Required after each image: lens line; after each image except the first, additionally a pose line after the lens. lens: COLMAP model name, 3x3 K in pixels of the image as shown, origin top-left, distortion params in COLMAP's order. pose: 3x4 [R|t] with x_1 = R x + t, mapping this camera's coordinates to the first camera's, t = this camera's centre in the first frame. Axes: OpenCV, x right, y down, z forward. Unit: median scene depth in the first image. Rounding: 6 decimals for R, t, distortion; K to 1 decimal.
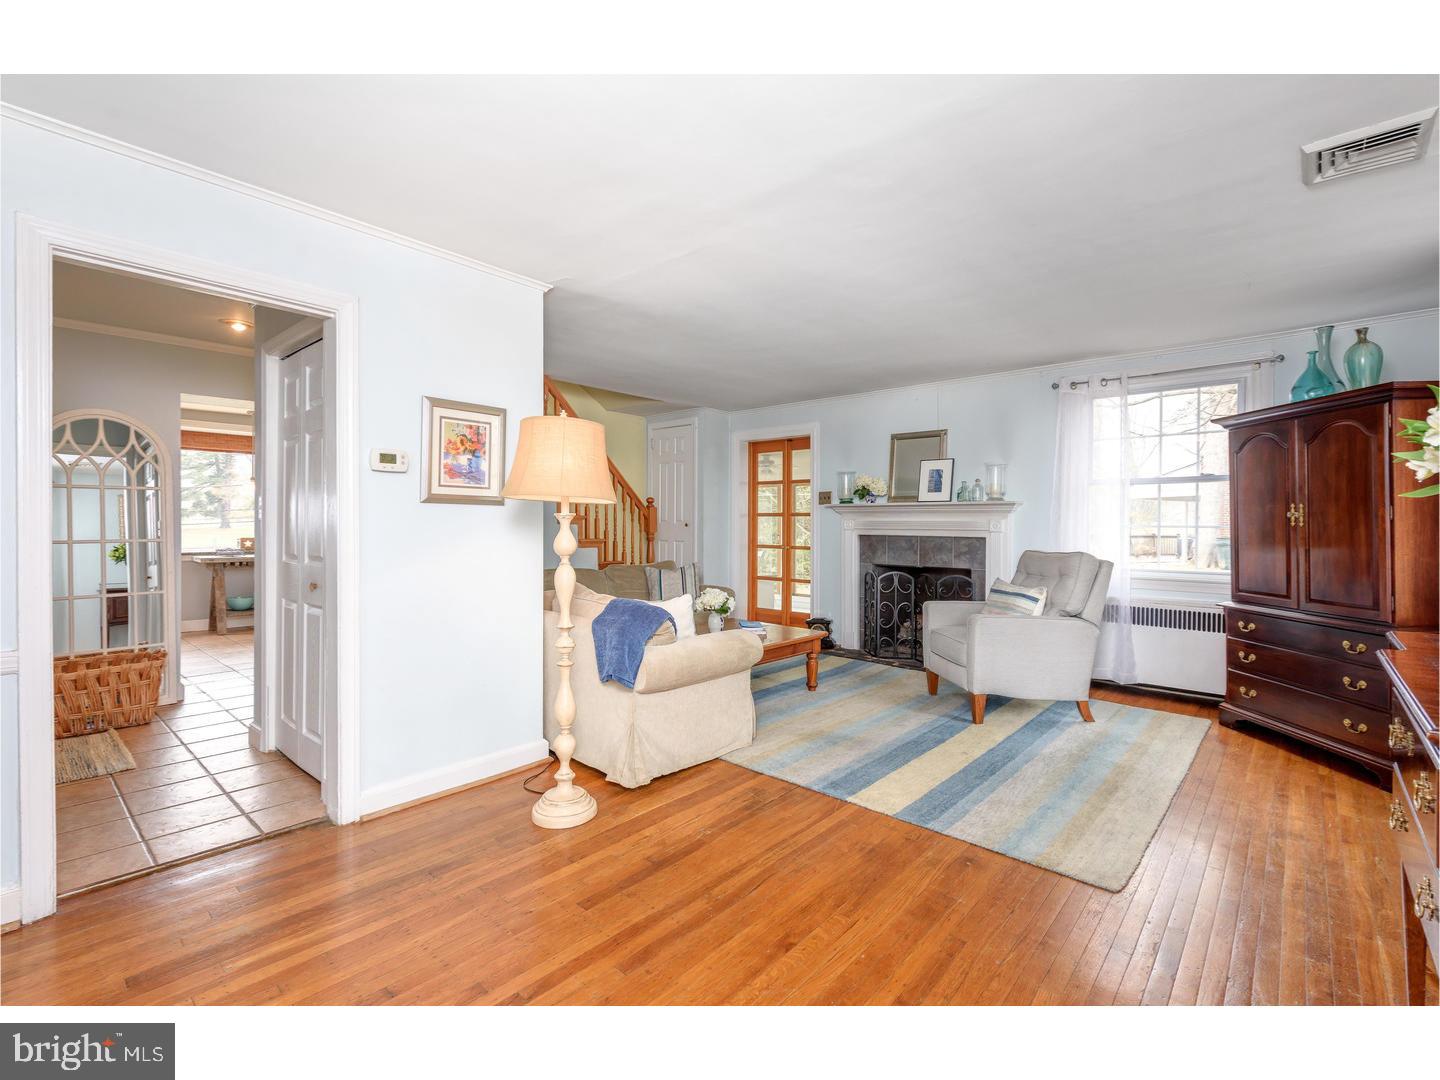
lens RADIAL K [[656.3, 0, 720.9], [0, 656.3, 532.3], [0, 0, 1]] dist [0.018258, -0.003026]
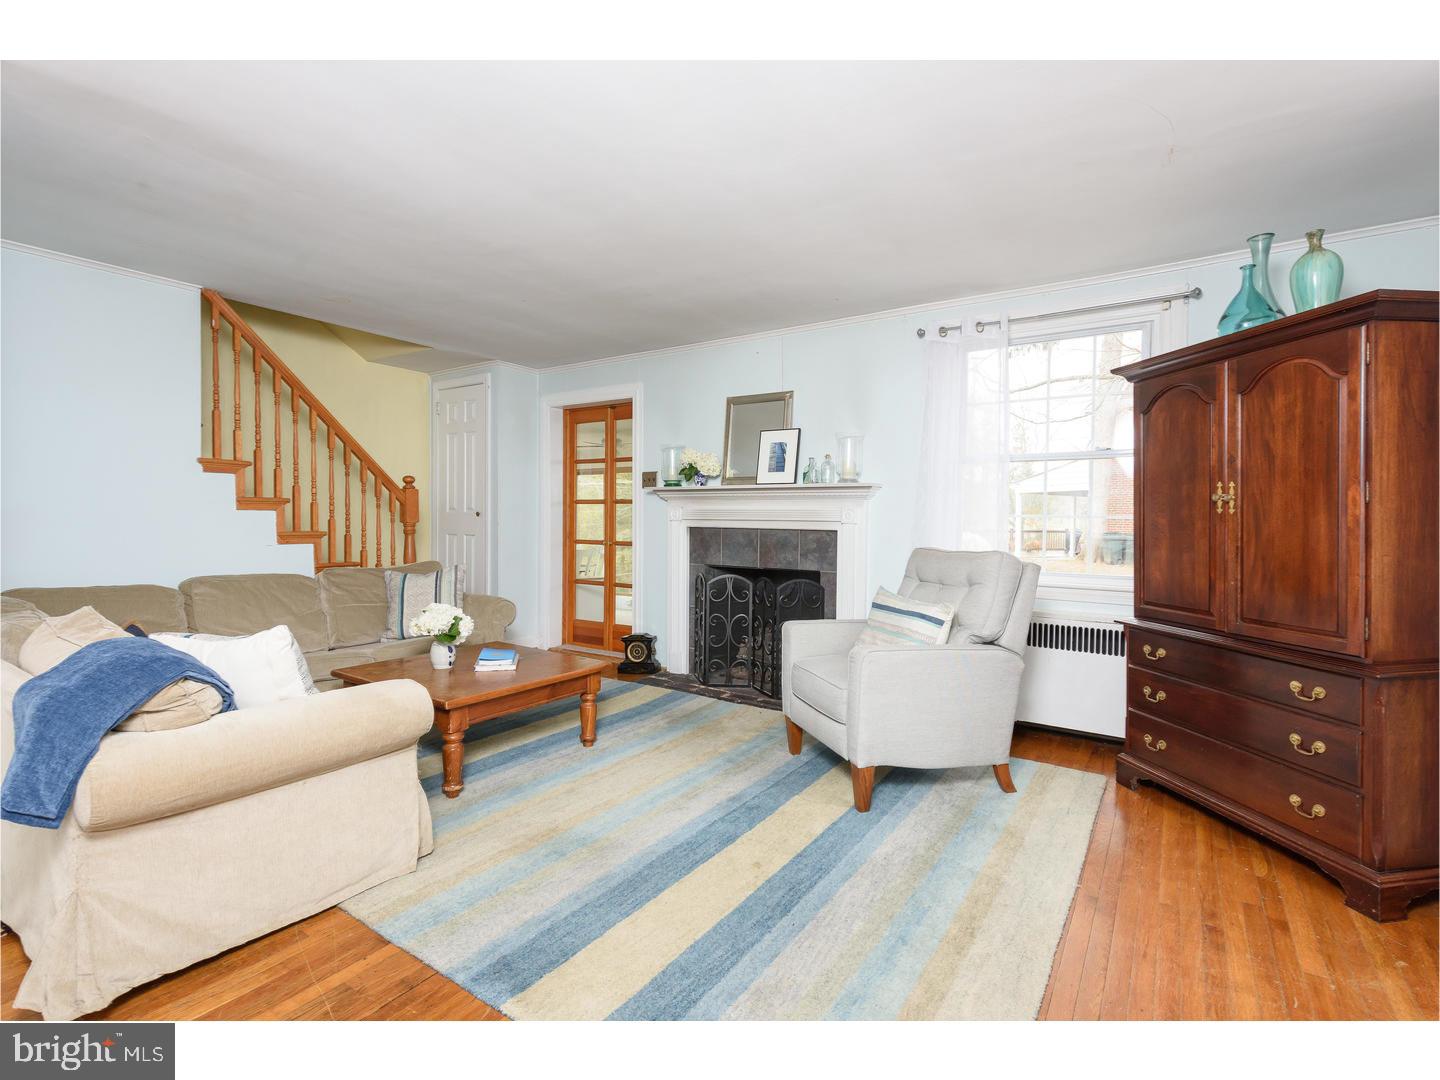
lens RADIAL K [[656.3, 0, 716.5], [0, 656.3, 536.8], [0, 0, 1]] dist [0.018258, -0.003026]
pose [[0.993227, 0.001022, 0.116184, 0.222949], [-0.002732, 0.999890, 0.014556, 0.005663], [-0.116156, -0.014774, 0.993121, 0.324495]]
